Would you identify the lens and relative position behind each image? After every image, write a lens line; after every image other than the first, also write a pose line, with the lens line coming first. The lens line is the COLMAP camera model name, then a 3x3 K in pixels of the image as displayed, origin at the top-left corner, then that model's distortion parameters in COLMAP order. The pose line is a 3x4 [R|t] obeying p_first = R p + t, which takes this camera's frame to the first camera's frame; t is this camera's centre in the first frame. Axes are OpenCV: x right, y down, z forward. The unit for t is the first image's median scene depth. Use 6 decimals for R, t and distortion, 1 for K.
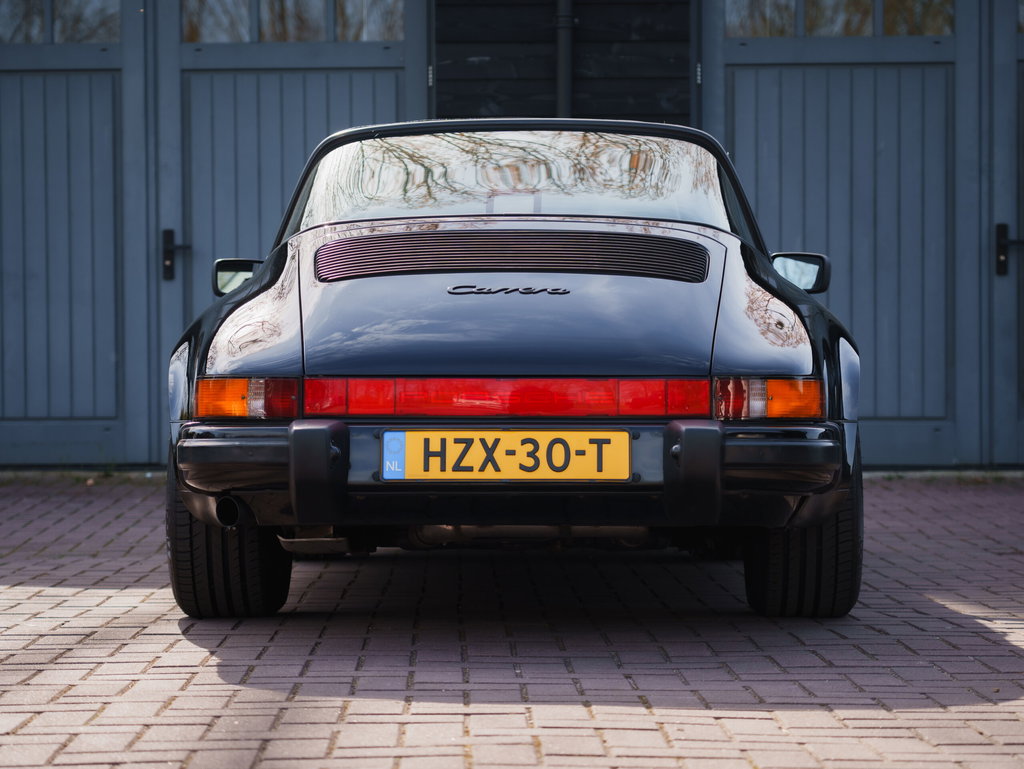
lens RADIAL K [[2654.1, 0, 499.4], [0, 2654.1, 410.5], [0, 0, 1]] dist [0.189480, 0.000000]
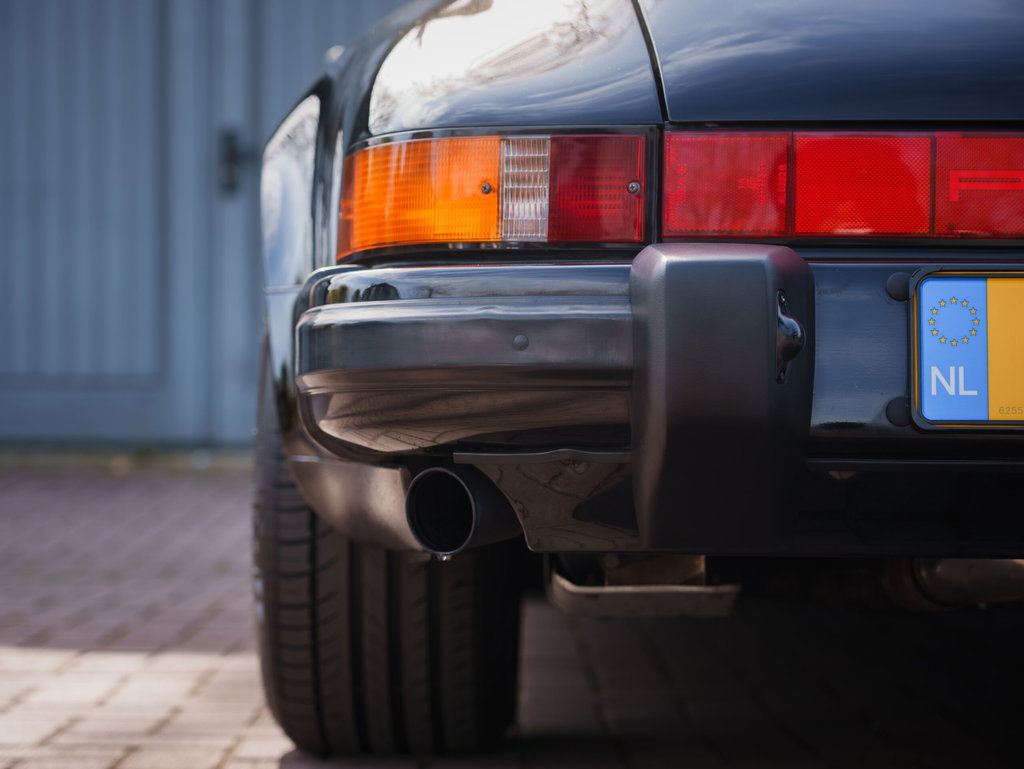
lens RADIAL K [[2635.2, 0, 512.1], [0, 2635.2, 384.3], [0, 0, 1]] dist [0.174332, 0.000000]
pose [[0.999845, 0.012644, -0.012235, -0.087121], [-0.012777, 0.999860, -0.010835, 0.024558], [0.012097, 0.010989, 0.999866, 0.639920]]
